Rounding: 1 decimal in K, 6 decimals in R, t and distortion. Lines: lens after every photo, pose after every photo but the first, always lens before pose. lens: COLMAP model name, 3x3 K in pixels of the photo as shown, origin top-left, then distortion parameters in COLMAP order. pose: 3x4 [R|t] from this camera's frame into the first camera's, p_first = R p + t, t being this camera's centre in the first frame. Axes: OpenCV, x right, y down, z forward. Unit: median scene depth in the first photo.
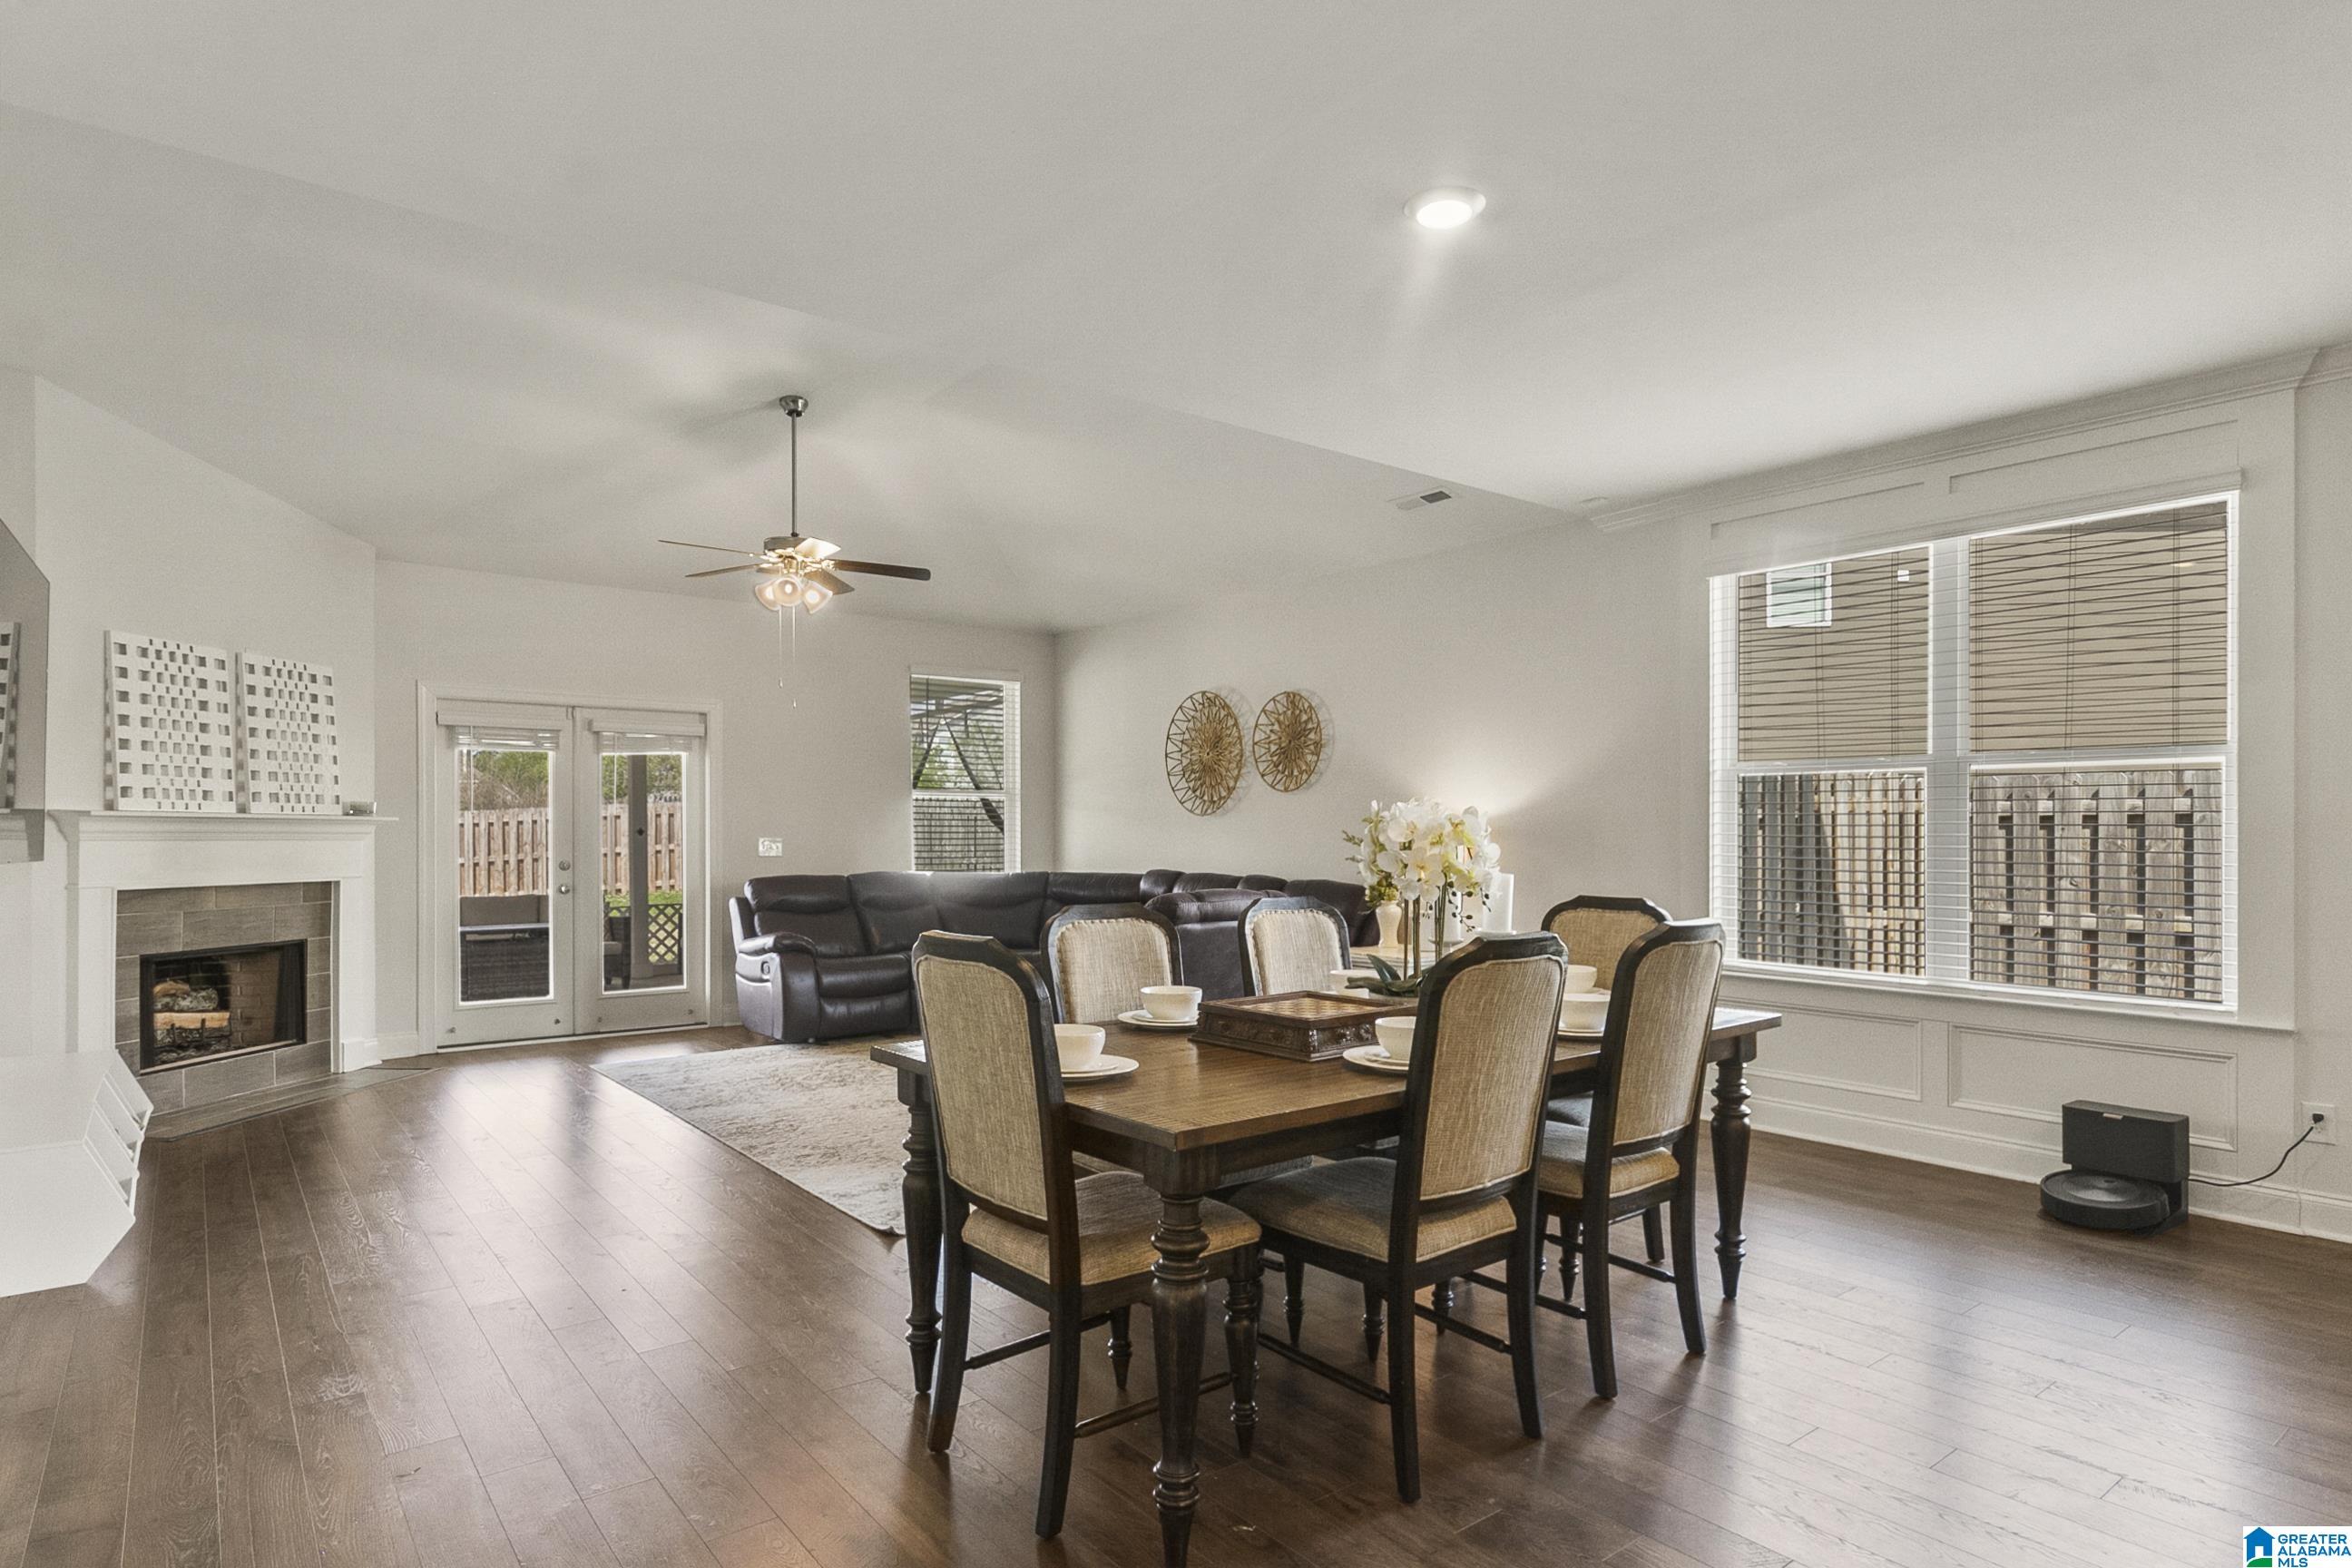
lens RADIAL K [[1270.0, 0, 1202.6], [0, 1270.0, 828.9], [0, 0, 1]] dist [-0.000437, -0.007079]
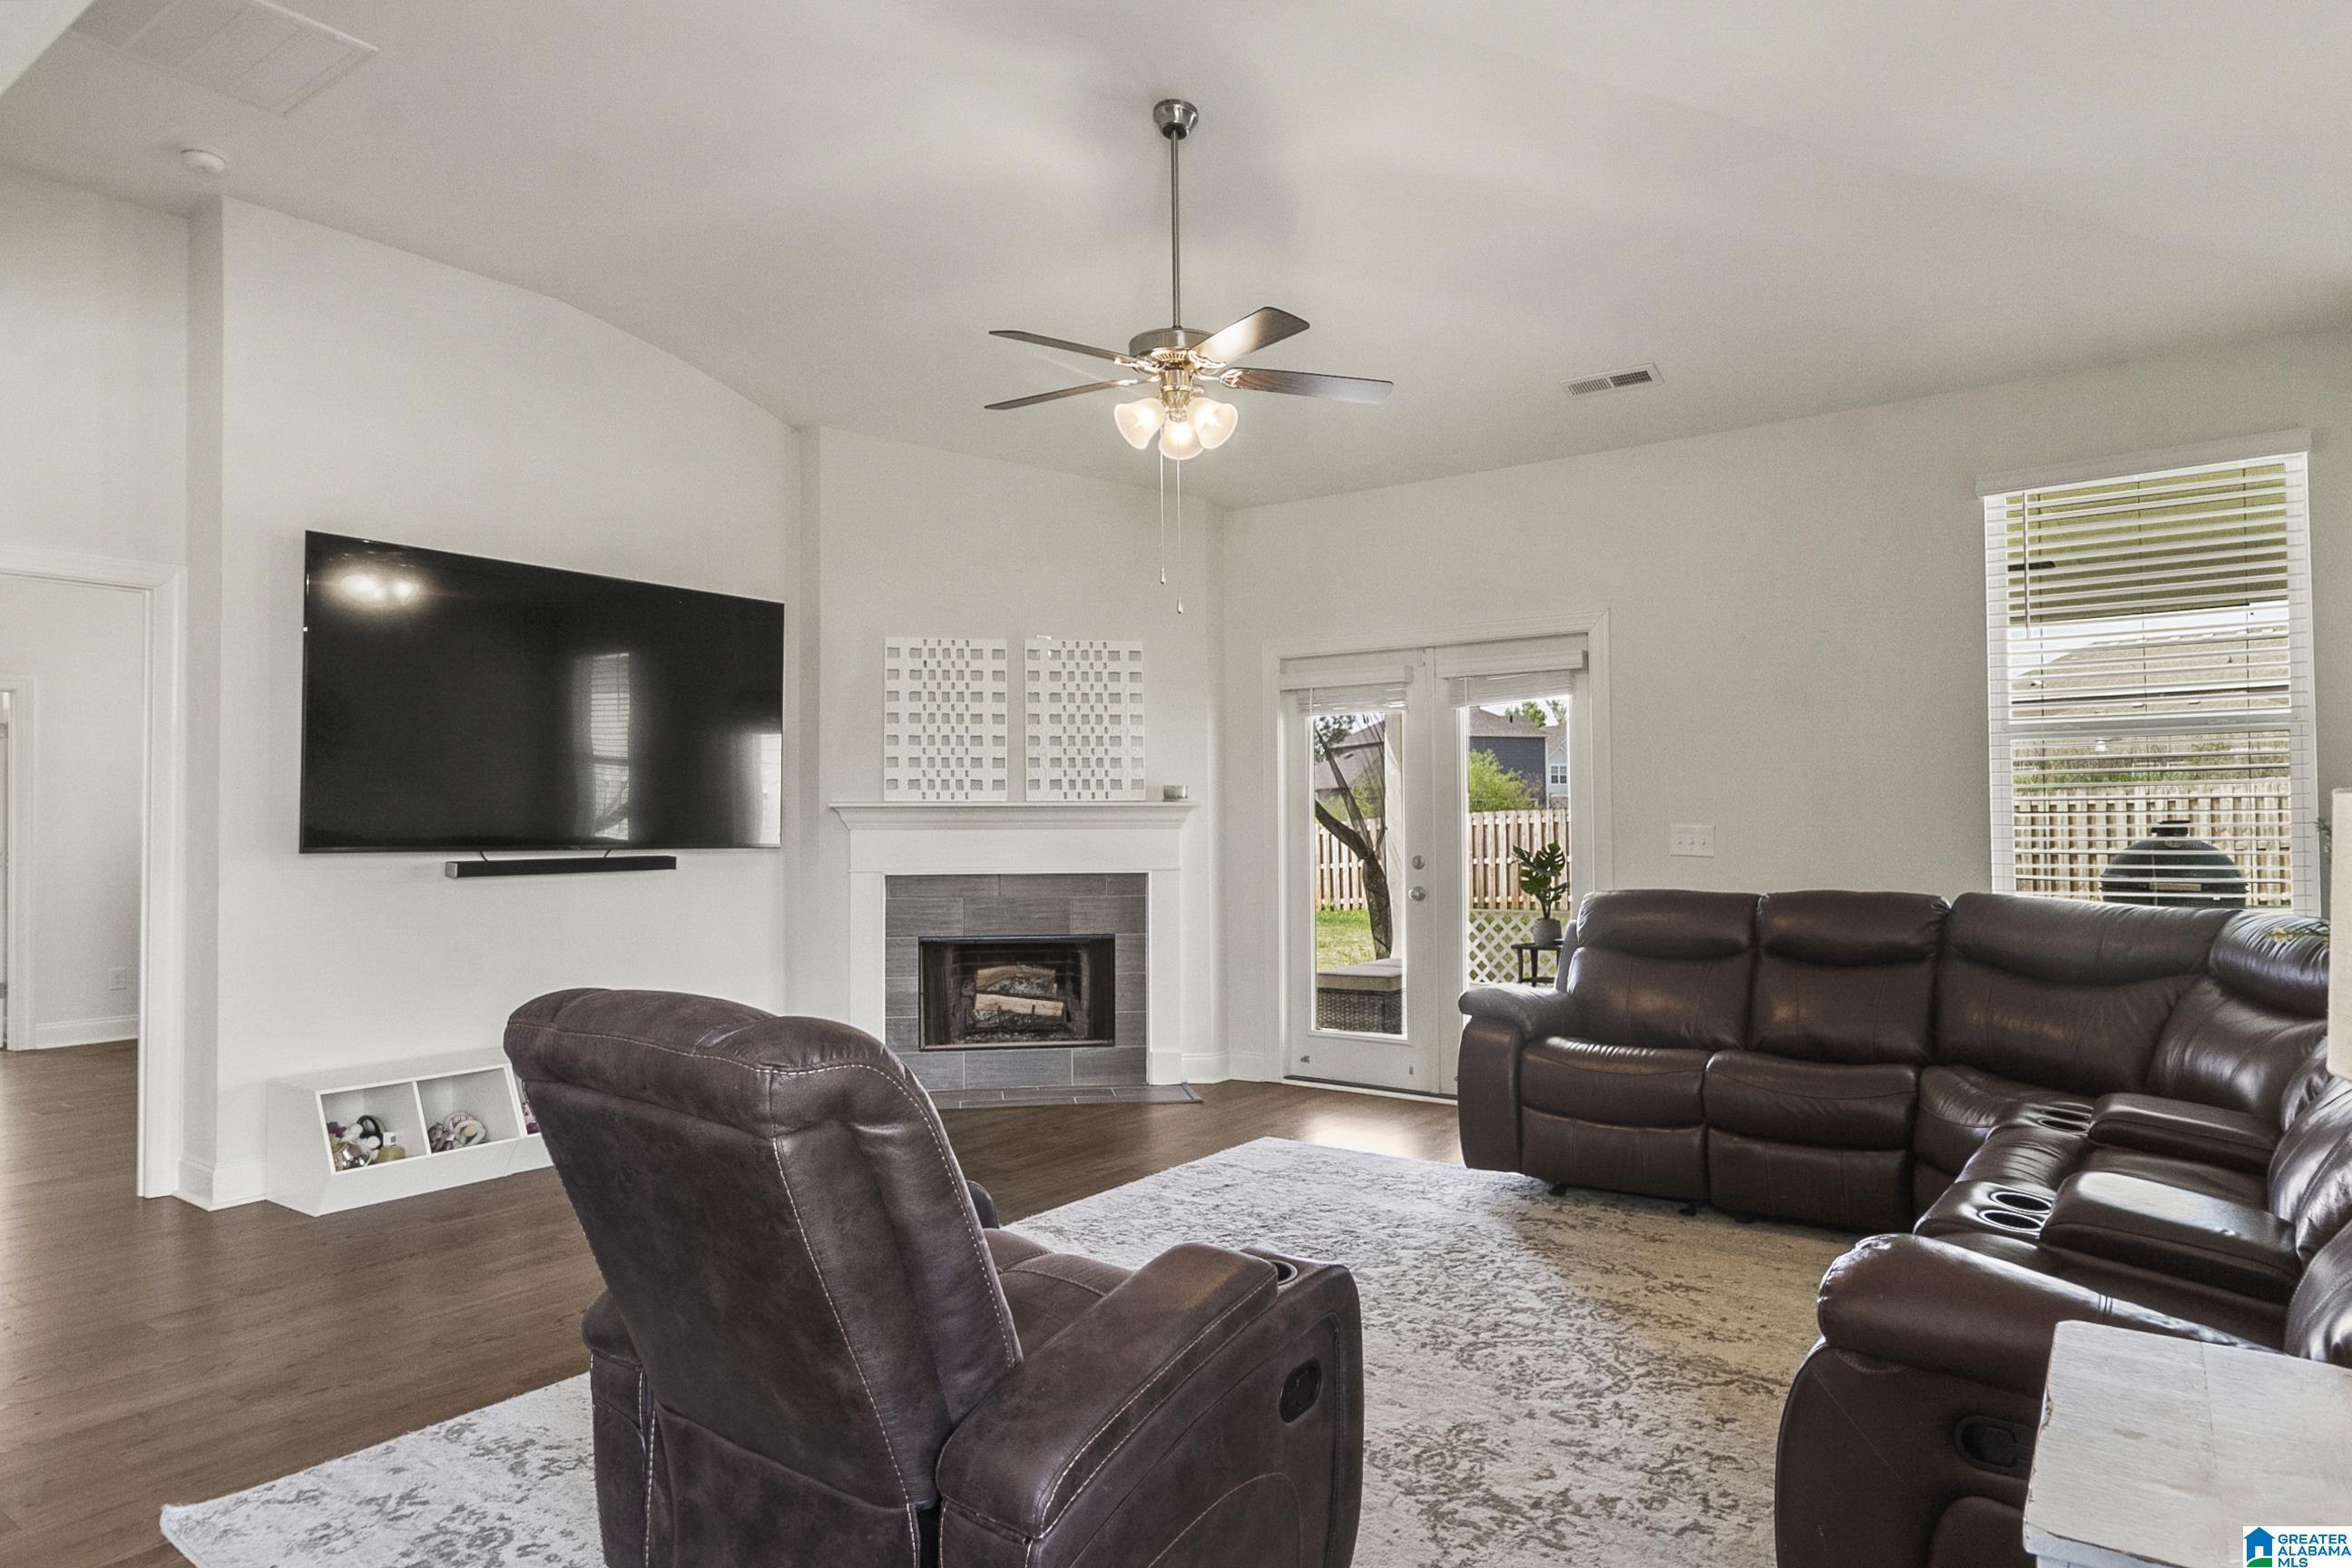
lens RADIAL K [[1397.1, 0, 1169.8], [0, 1397.1, 787.0], [0, 0, 1]] dist [0.007099, -0.000748]
pose [[0.253496, -0.025077, -0.967011, 0.312595], [0.009819, 0.999679, -0.023350, 0.002896], [0.967287, -0.003576, 0.253661, 0.805201]]
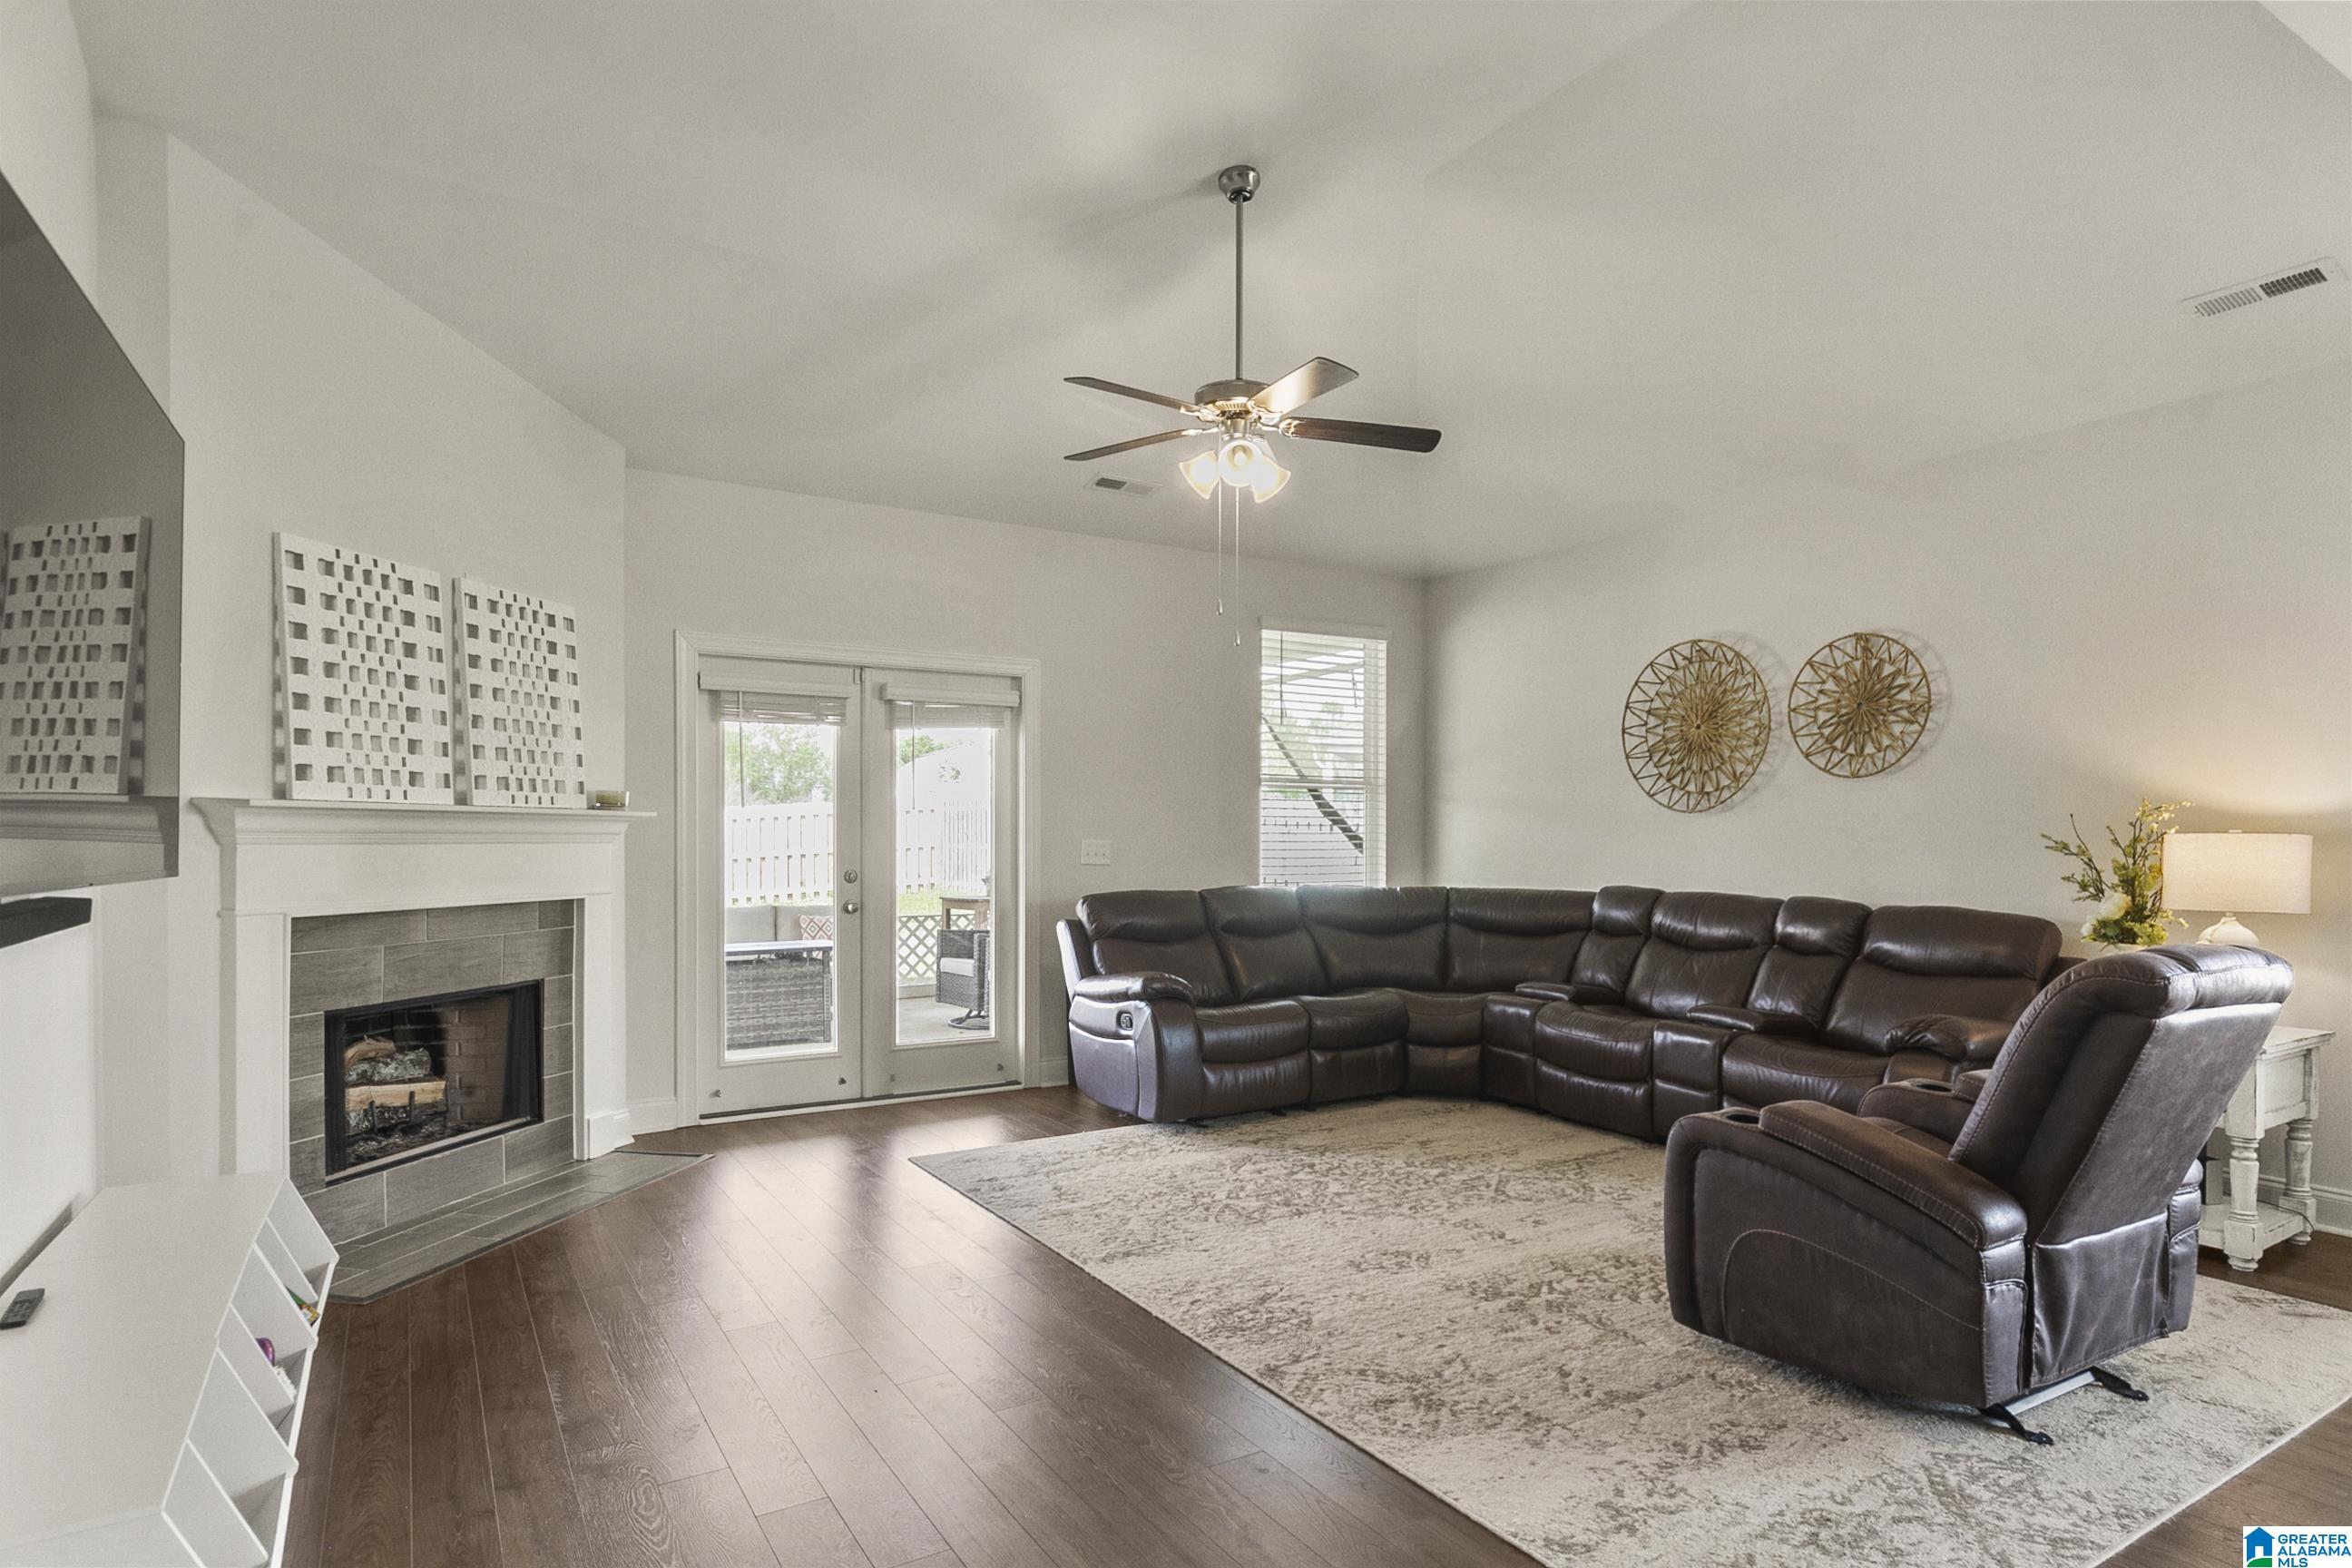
lens RADIAL K [[1270.0, 0, 1196.5], [0, 1270.0, 844.9], [0, 0, 1]] dist [-0.000437, -0.007079]
pose [[0.993135, 0.003897, -0.116907, -0.258404], [-0.002627, 0.999936, 0.011018, 0.000928], [0.116943, -0.010635, 0.993082, 0.332183]]
